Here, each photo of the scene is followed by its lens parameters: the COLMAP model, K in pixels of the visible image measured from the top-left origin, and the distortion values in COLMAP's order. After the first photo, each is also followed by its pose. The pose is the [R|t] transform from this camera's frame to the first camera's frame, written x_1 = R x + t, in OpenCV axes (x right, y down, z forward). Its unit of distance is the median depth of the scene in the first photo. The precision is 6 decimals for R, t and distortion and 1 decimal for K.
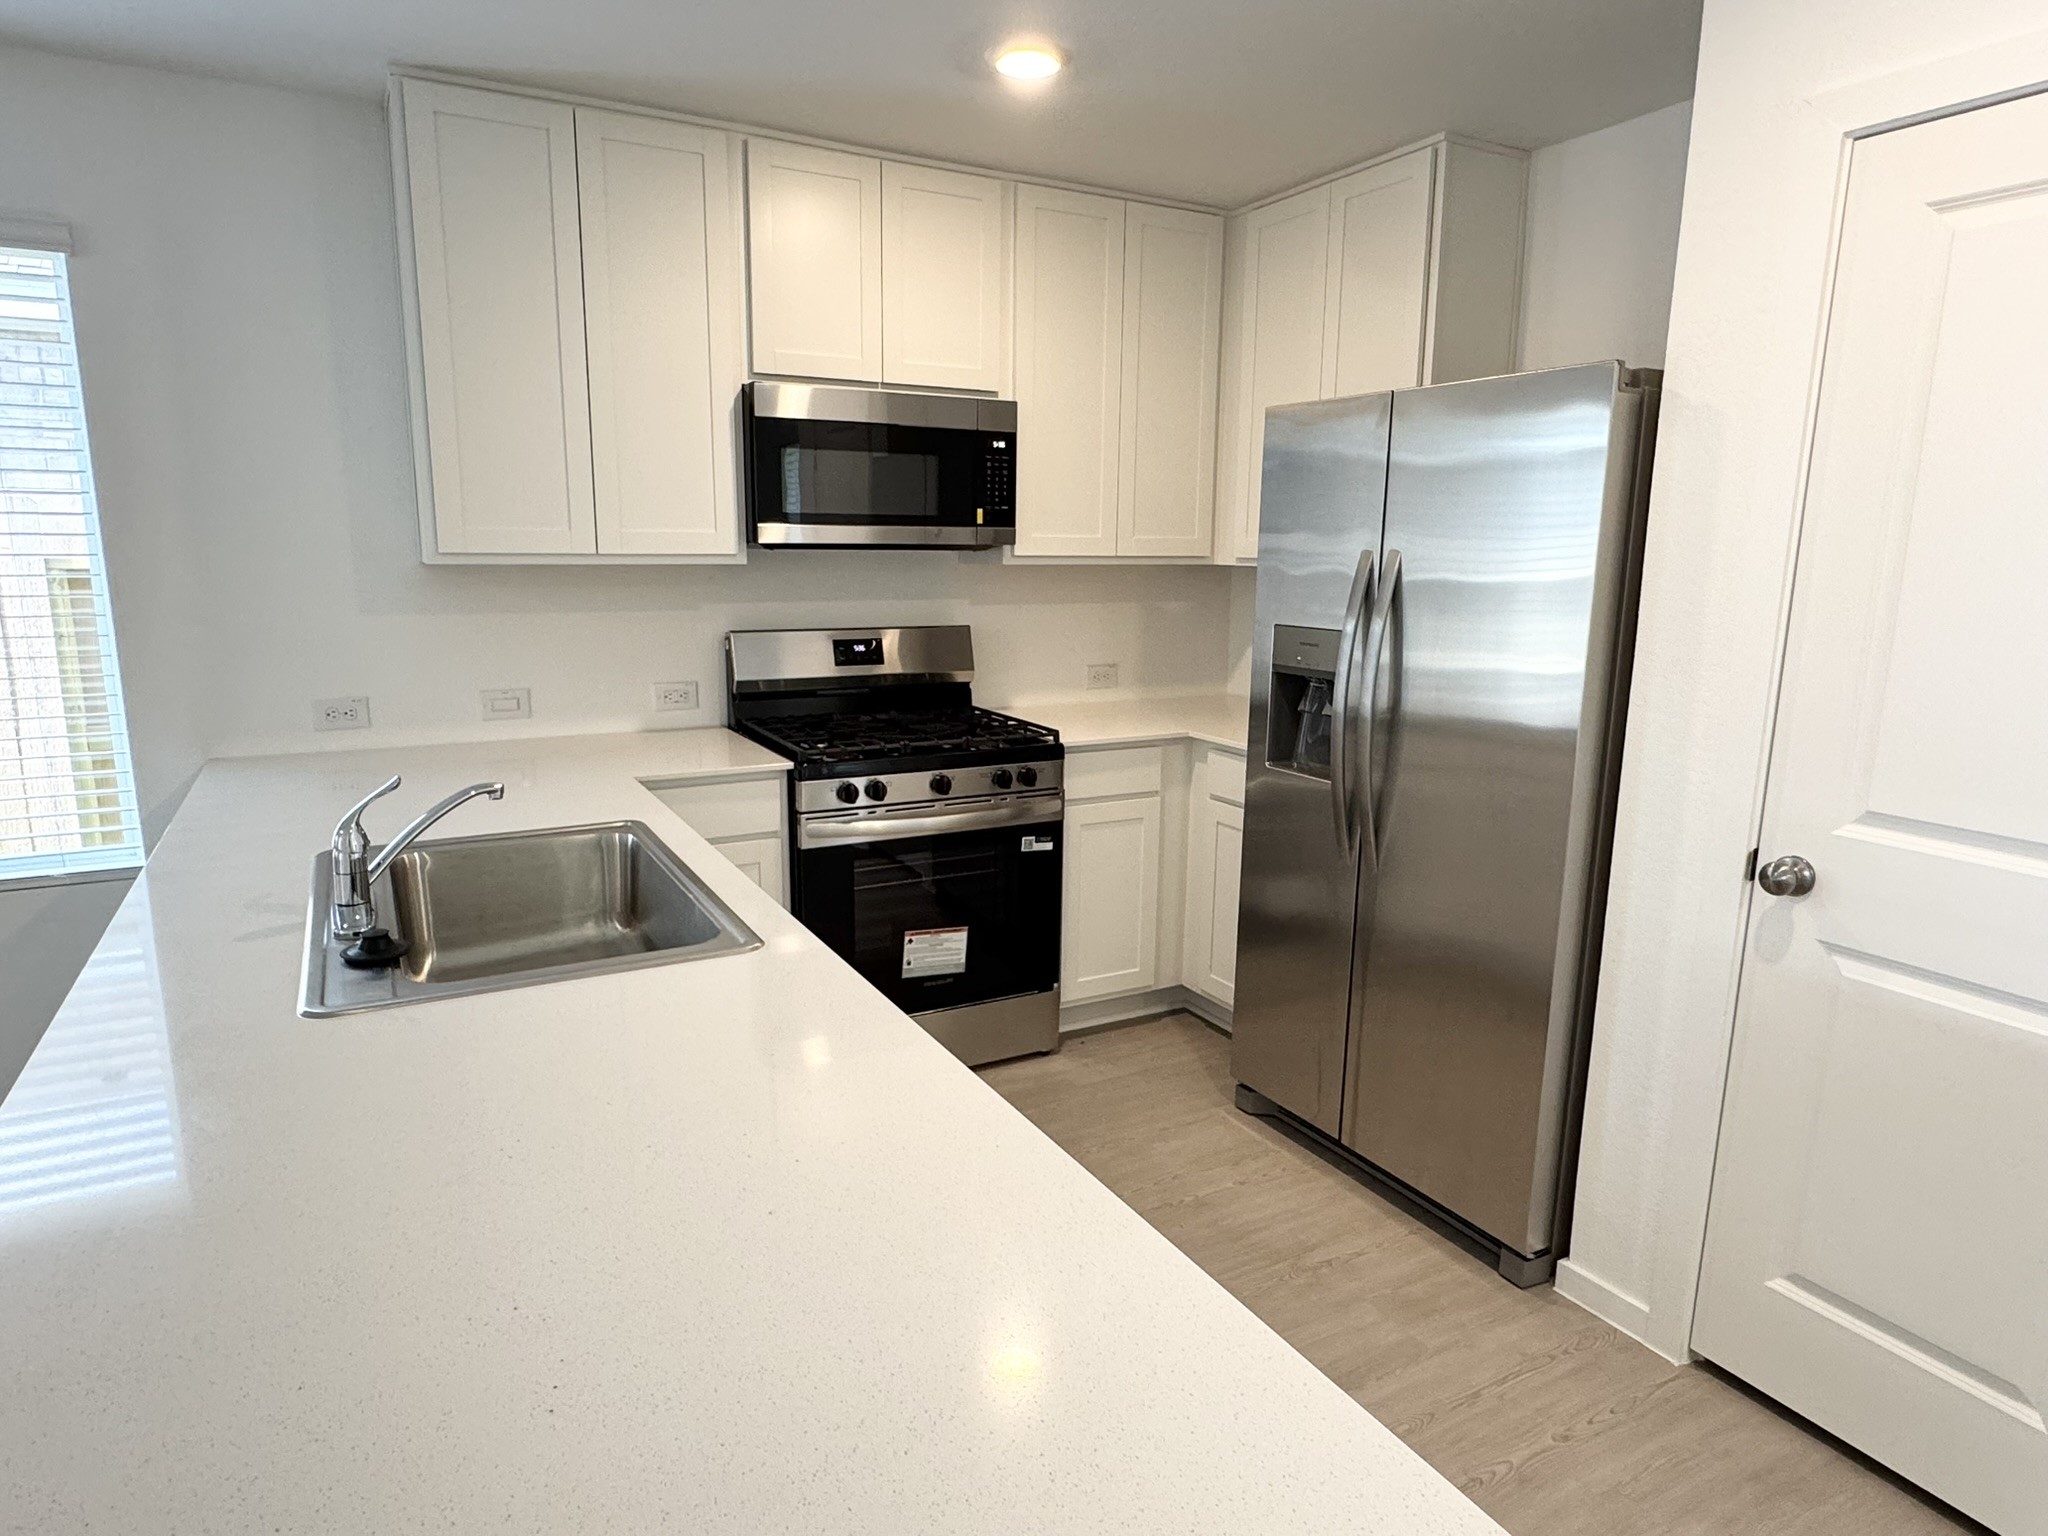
lens RADIAL K [[1195.1, 0, 1024.0], [0, 1195.1, 768.0], [0, 0, 1]] dist [-0.002635, -0.001904]
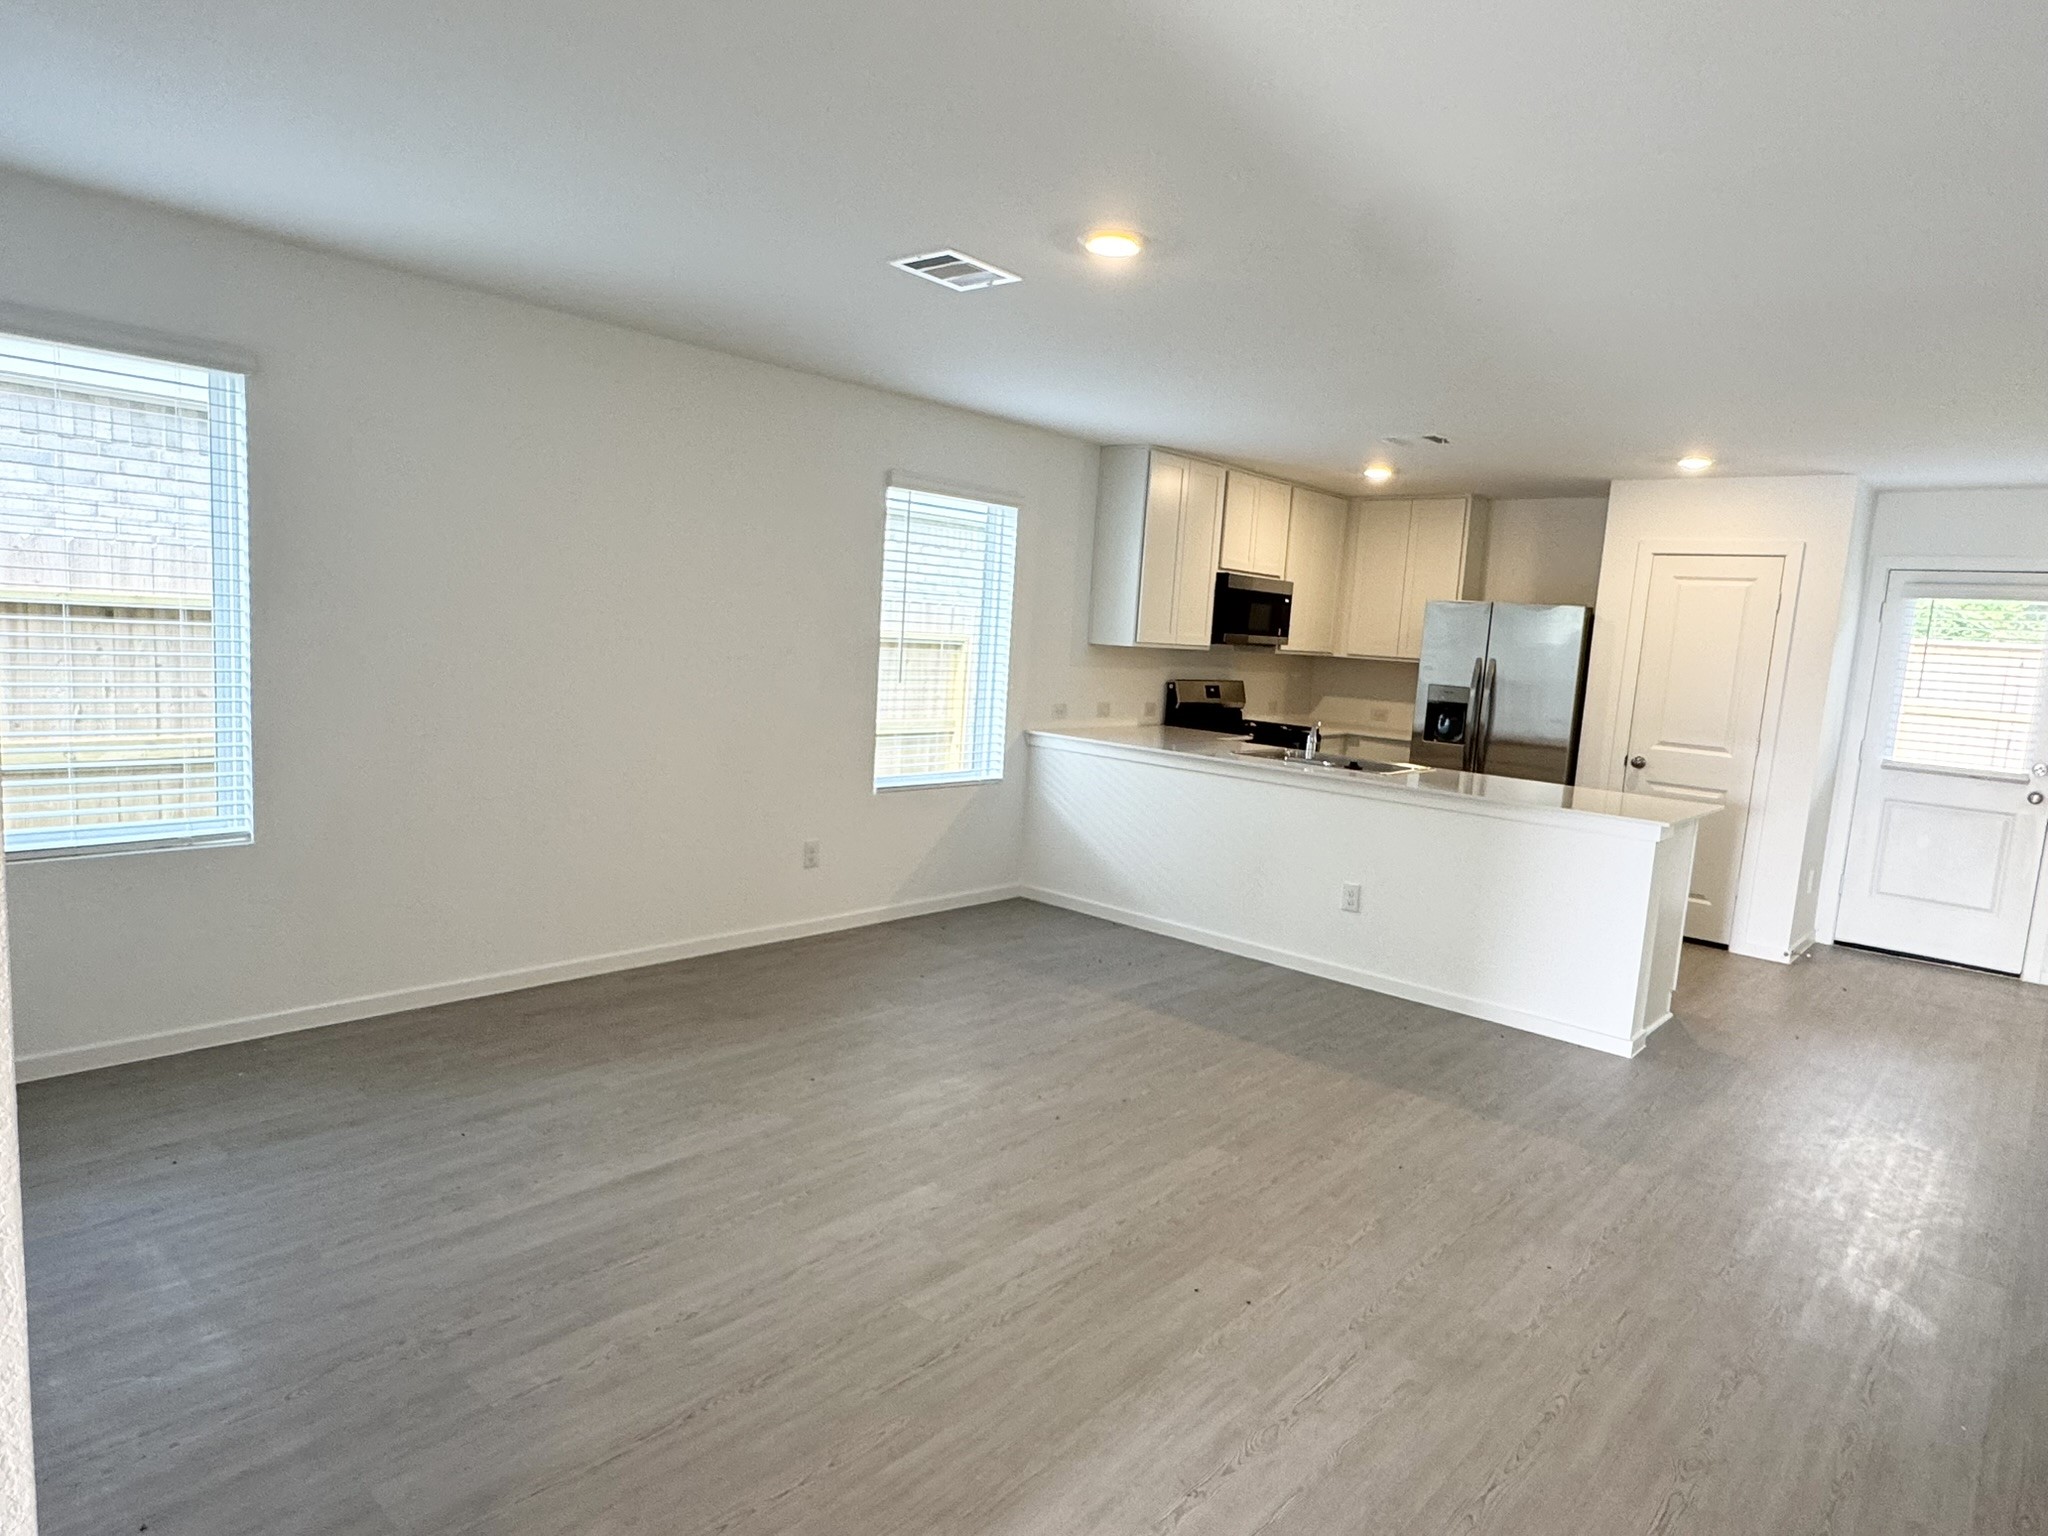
lens RADIAL K [[1195.1, 0, 1024.0], [0, 1195.1, 768.0], [0, 0, 1]] dist [-0.002635, -0.001904]
pose [[0.936831, 0.006842, 0.349716, -1.268663], [0.012461, 0.998521, -0.052918, 0.154632], [-0.349561, 0.053933, 0.935360, -0.906782]]
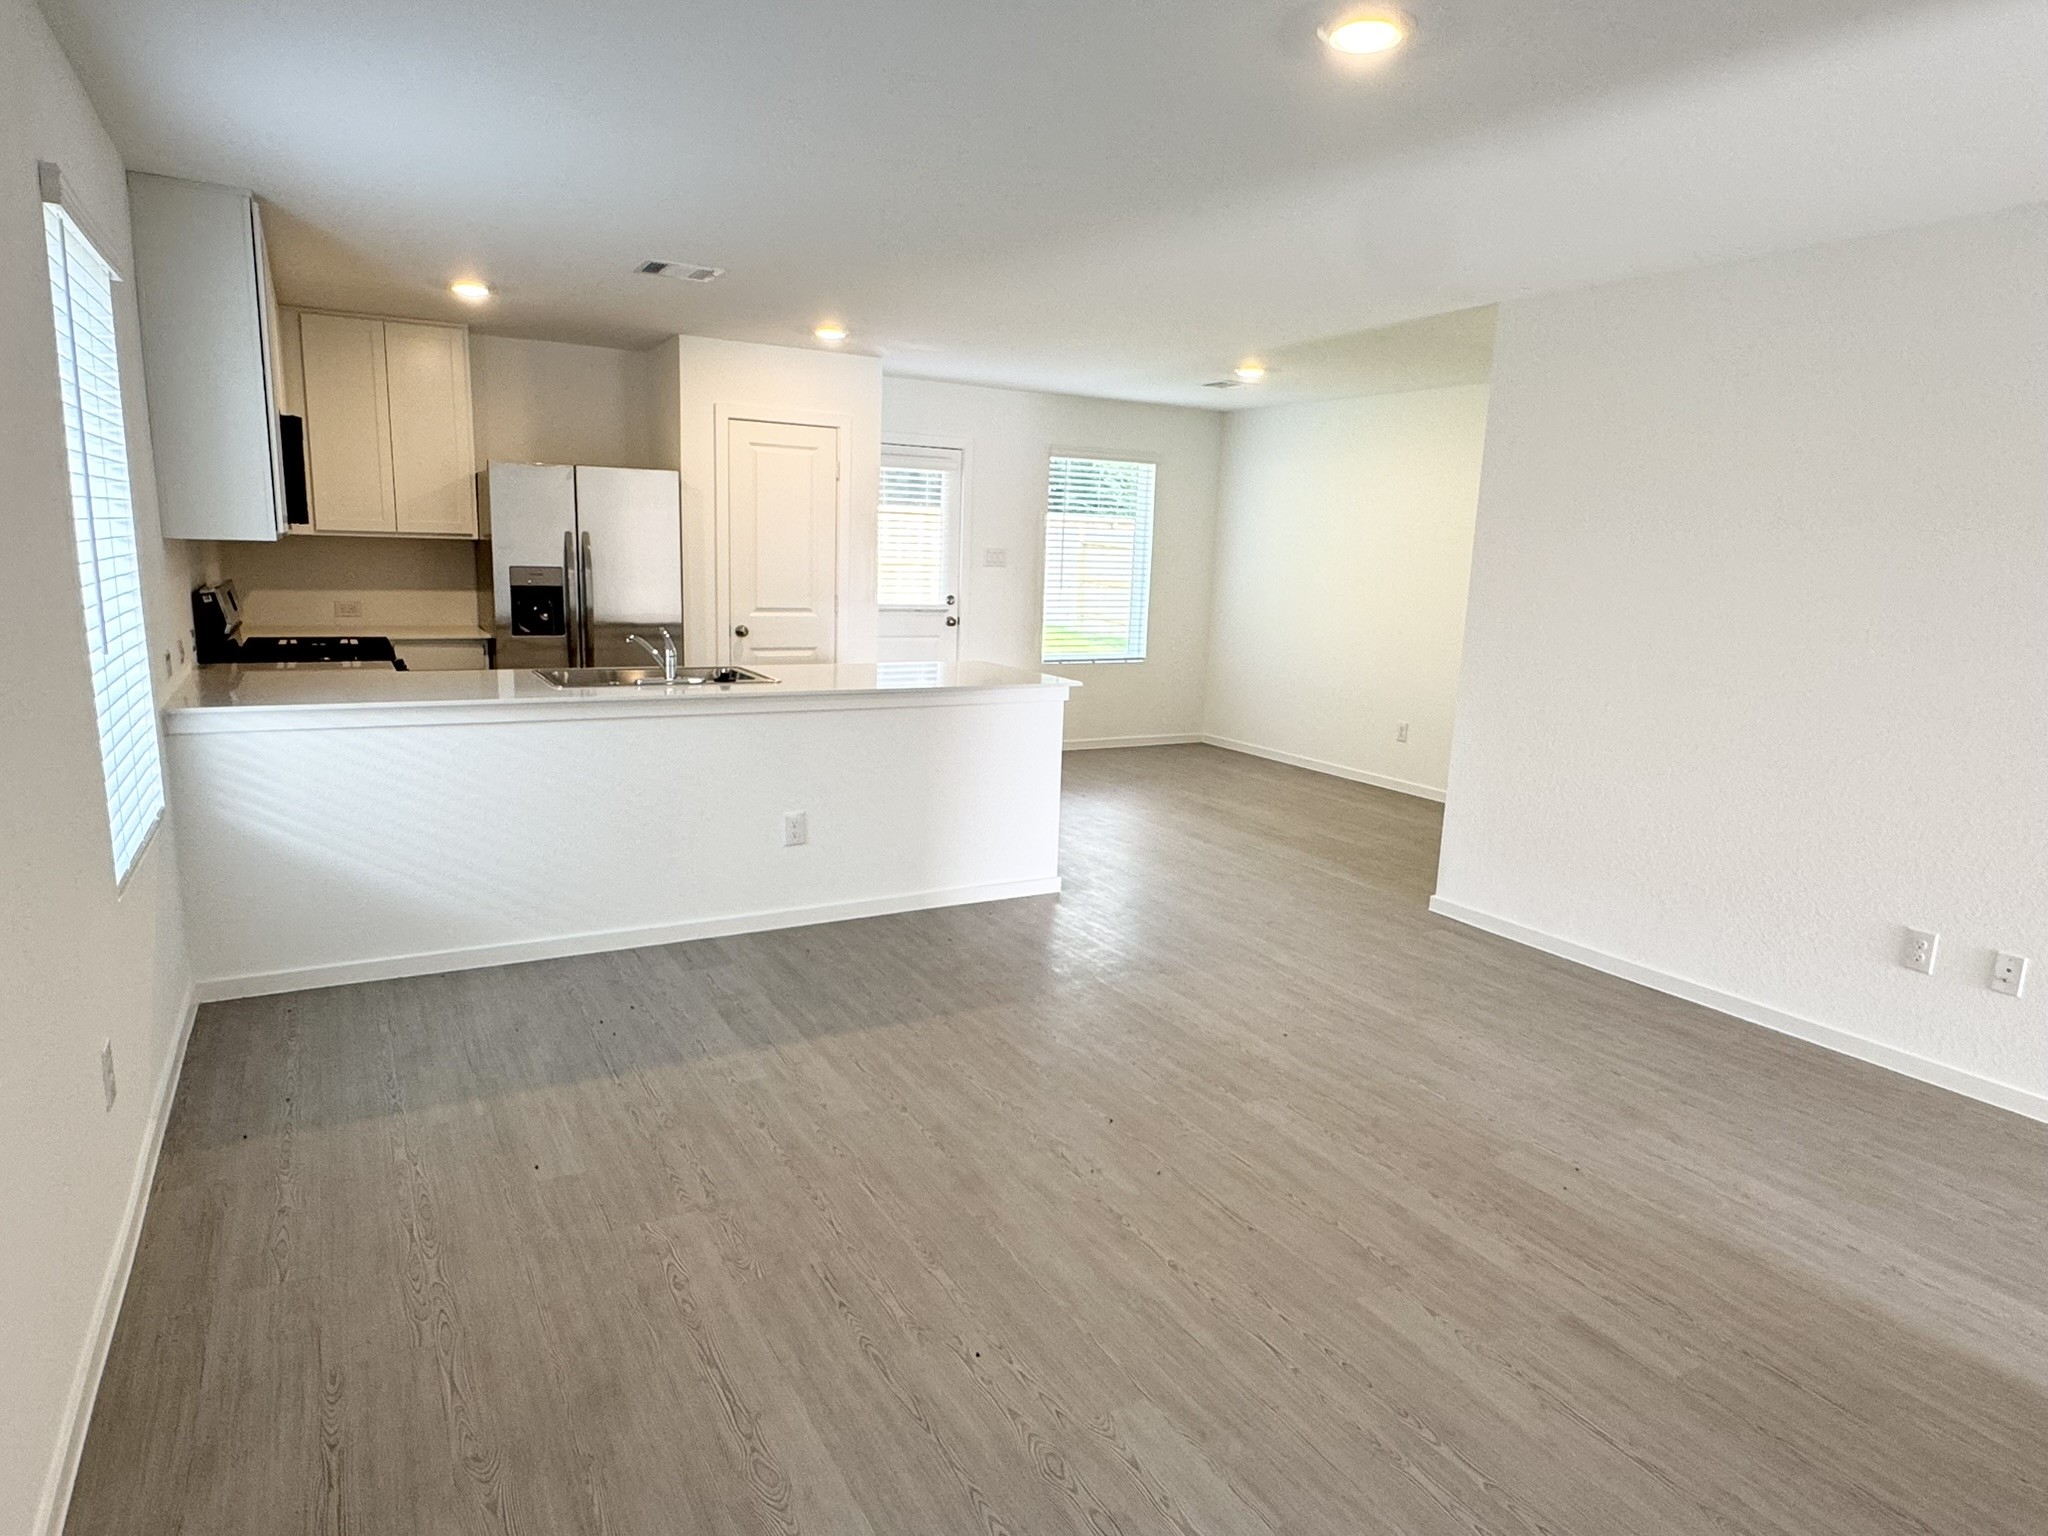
lens RADIAL K [[1195.1, 0, 1024.0], [0, 1195.1, 768.0], [0, 0, 1]] dist [-0.002635, -0.001904]
pose [[-0.025041, -0.196388, 0.980206, -1.632831], [0.153321, 0.968159, 0.197891, -0.047609], [-0.987859, 0.155241, 0.005867, 0.145924]]
